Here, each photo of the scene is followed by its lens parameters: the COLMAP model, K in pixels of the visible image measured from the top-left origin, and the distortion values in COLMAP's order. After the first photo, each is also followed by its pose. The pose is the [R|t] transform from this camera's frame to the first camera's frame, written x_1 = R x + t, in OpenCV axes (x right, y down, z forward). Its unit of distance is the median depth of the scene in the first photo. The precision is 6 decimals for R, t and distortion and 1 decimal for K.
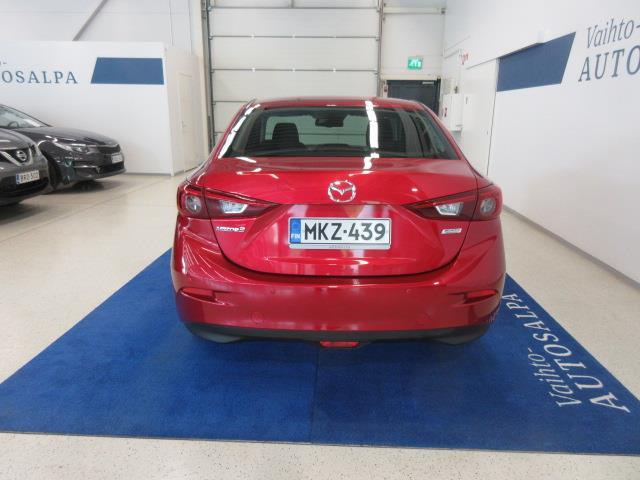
lens RADIAL K [[474.5, 0, 318.6], [0, 474.5, 239.5], [0, 0, 1]] dist [0.015086, -0.010883]
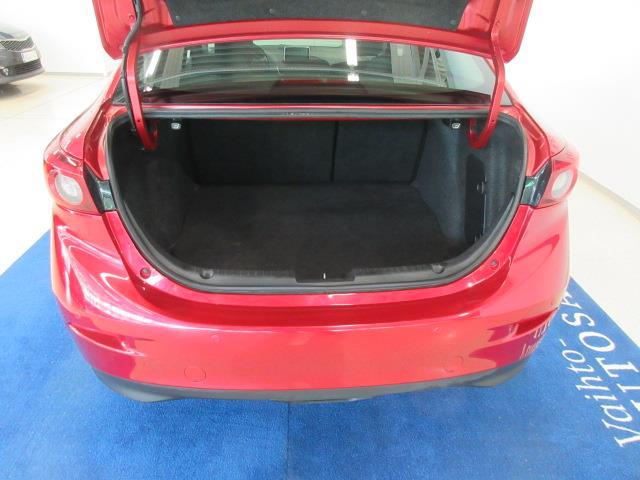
lens RADIAL K [[474.5, 0, 316.3], [0, 474.5, 240.0], [0, 0, 1]] dist [0.015086, -0.010883]
pose [[0.997068, -0.025540, 0.072126, -0.008859], [0.009392, 0.976370, 0.215902, -0.105793], [-0.075936, -0.214592, 0.973747, 0.319642]]
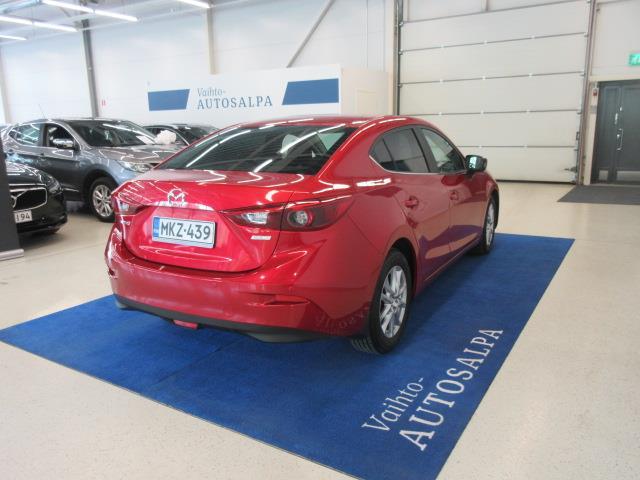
lens RADIAL K [[513.9, 0, 322.4], [0, 513.9, 236.6], [0, 0, 1]] dist [0.004650, 0.001347]
pose [[0.867501, 0.076905, -0.491455, 0.770347], [-0.099280, 0.994867, -0.019565, -0.007735], [0.487428, 0.065764, 0.870683, 0.013586]]
